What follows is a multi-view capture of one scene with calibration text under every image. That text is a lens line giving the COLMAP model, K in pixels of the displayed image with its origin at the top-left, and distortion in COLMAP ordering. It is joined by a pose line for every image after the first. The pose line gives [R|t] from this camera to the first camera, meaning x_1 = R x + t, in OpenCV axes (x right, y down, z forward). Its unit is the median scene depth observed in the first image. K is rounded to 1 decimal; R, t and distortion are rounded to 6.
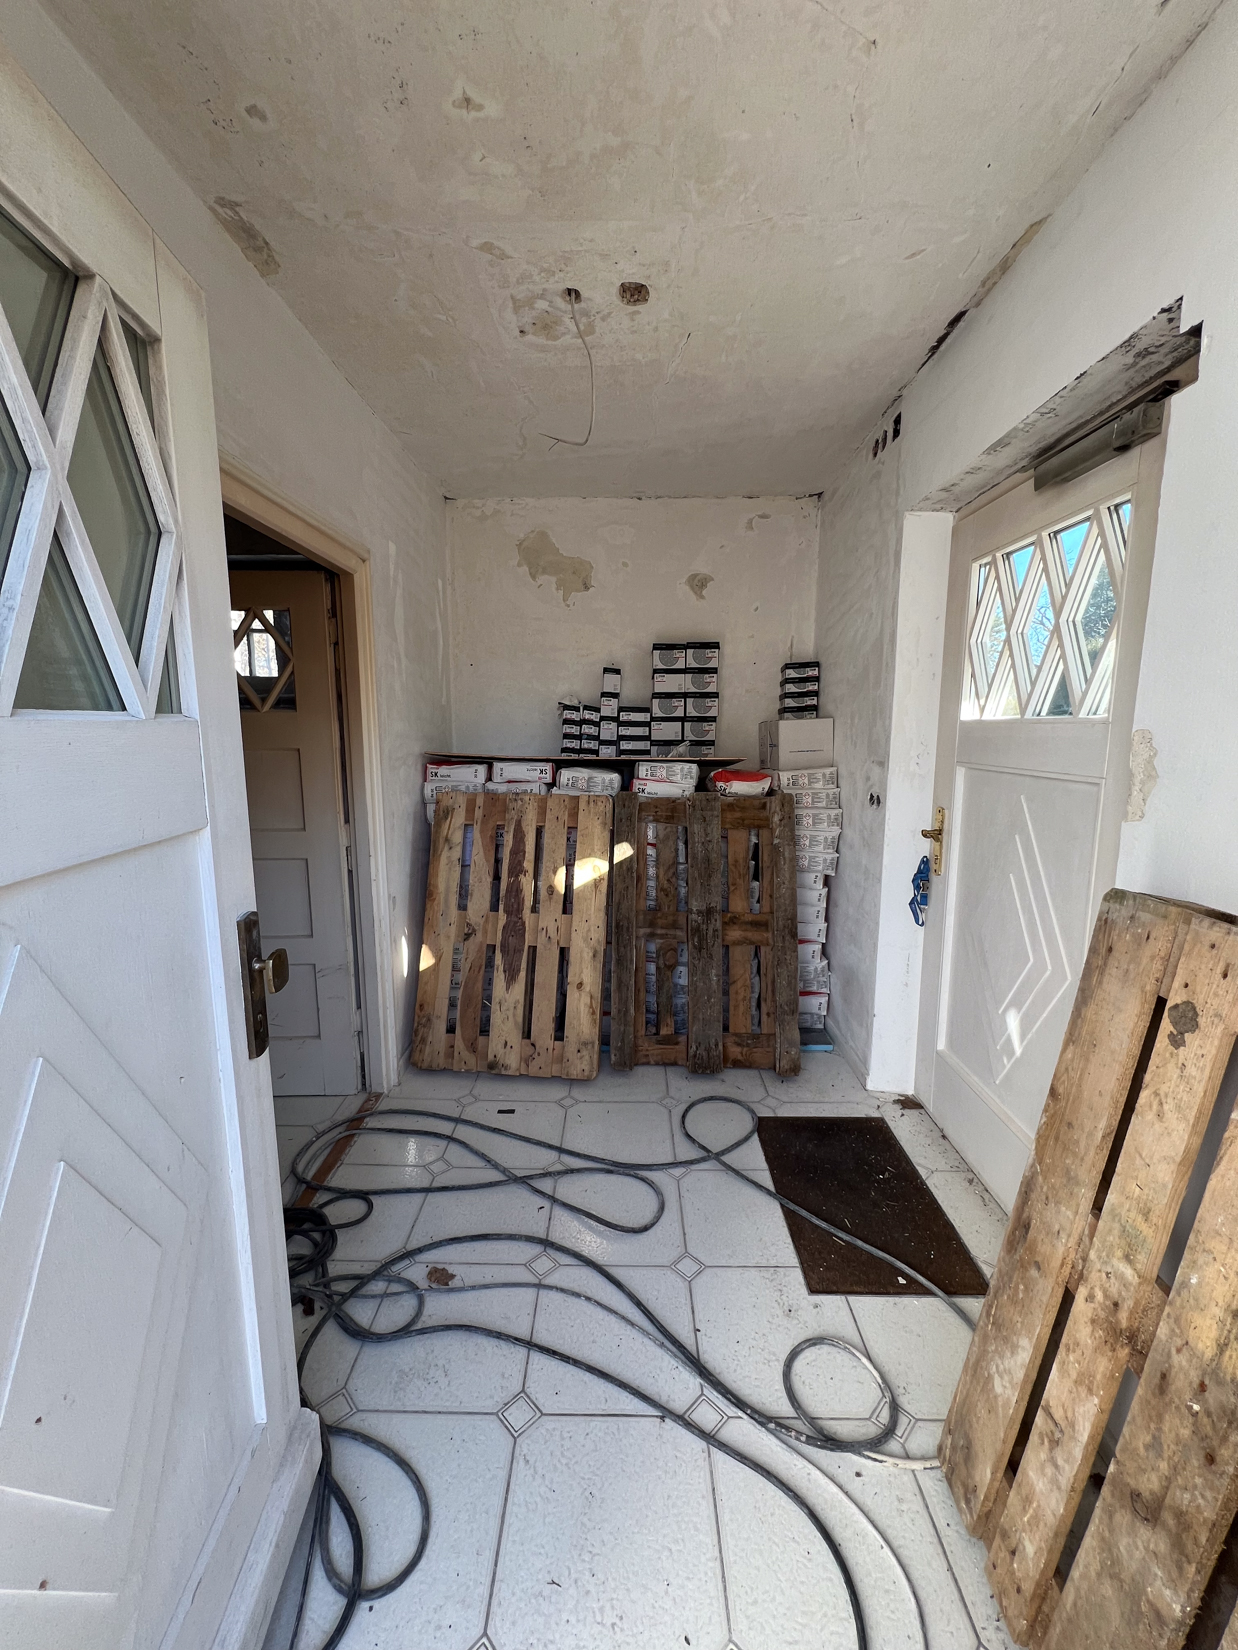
lens RADIAL K [[663.0, 0, 617.7], [0, 663.0, 828.8], [0, 0, 1]] dist [0.000487, -0.000416]
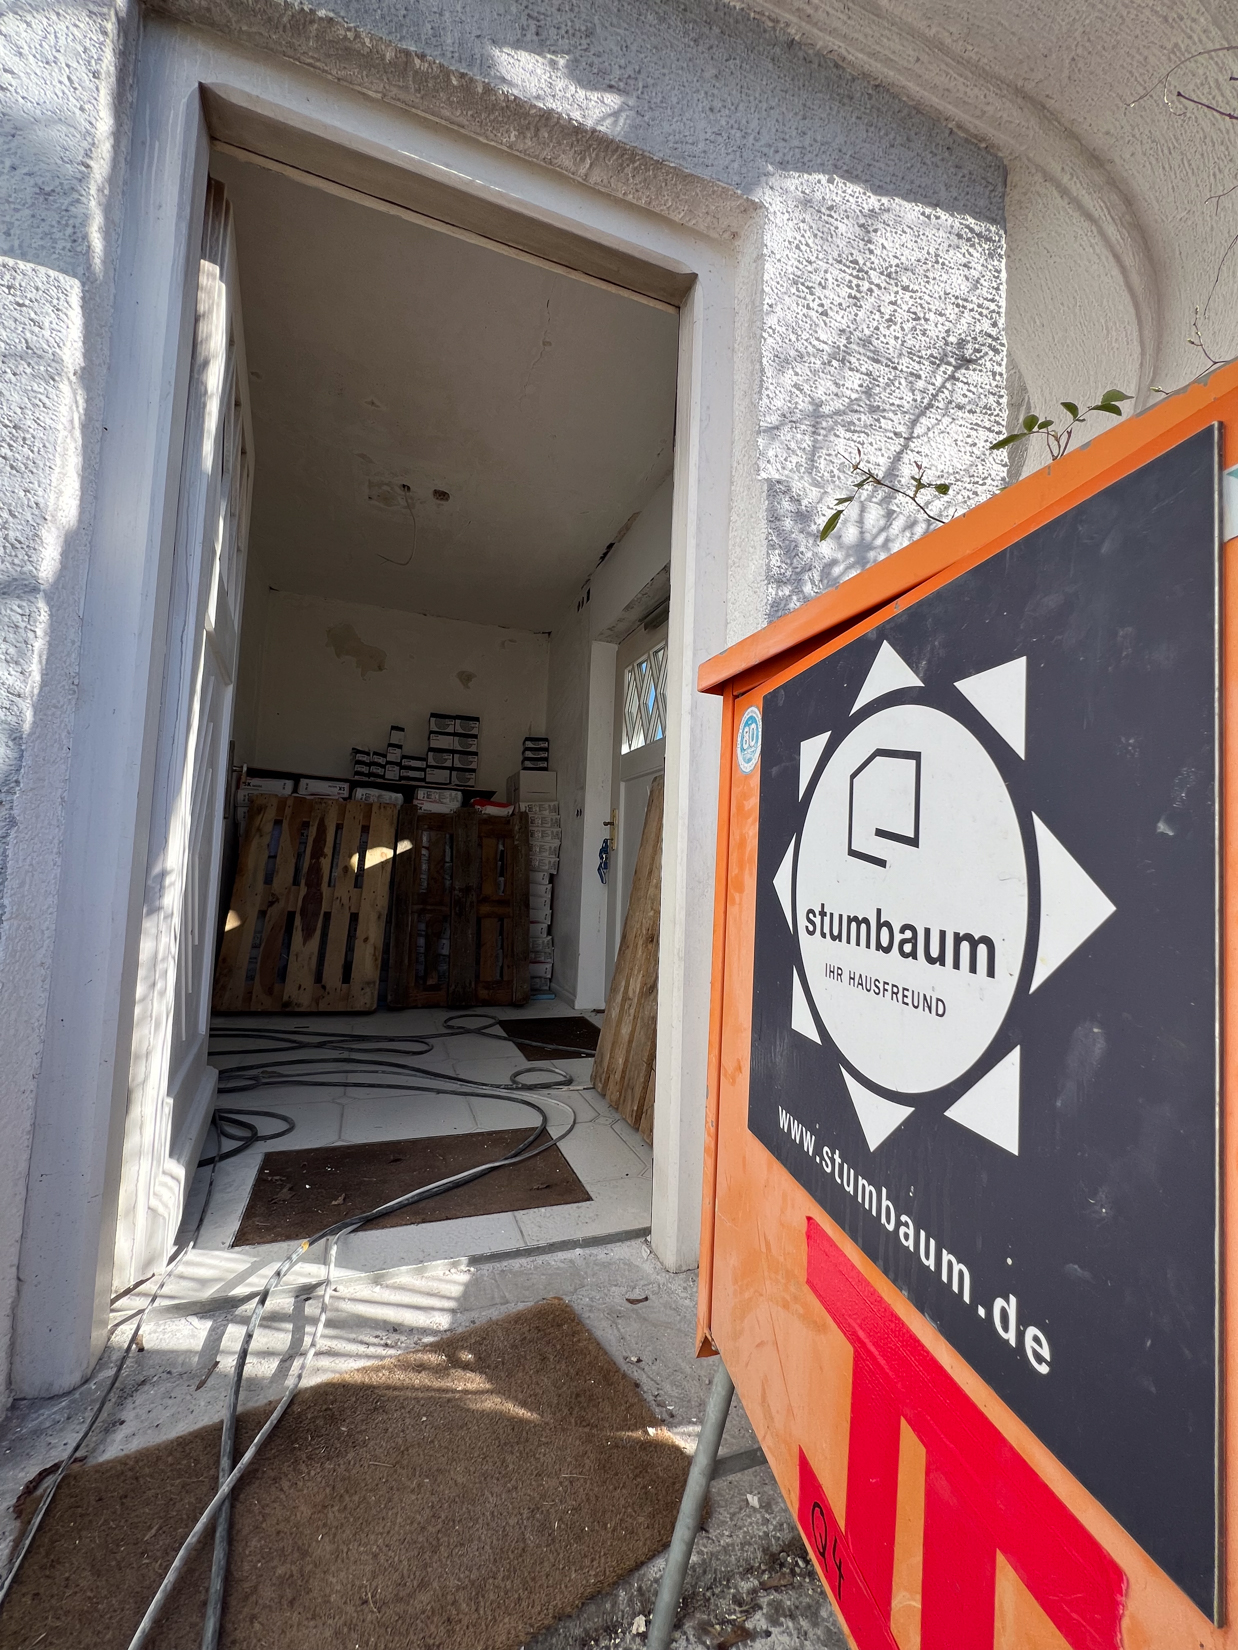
lens RADIAL K [[662.8, 0, 617.8], [0, 662.8, 828.7], [0, 0, 1]] dist [-0.001299, -0.000055]
pose [[0.932254, 0.061087, 0.356610, -0.070195], [0.016211, 0.977601, -0.209841, 0.290624], [-0.361441, 0.201406, 0.910382, -0.394138]]
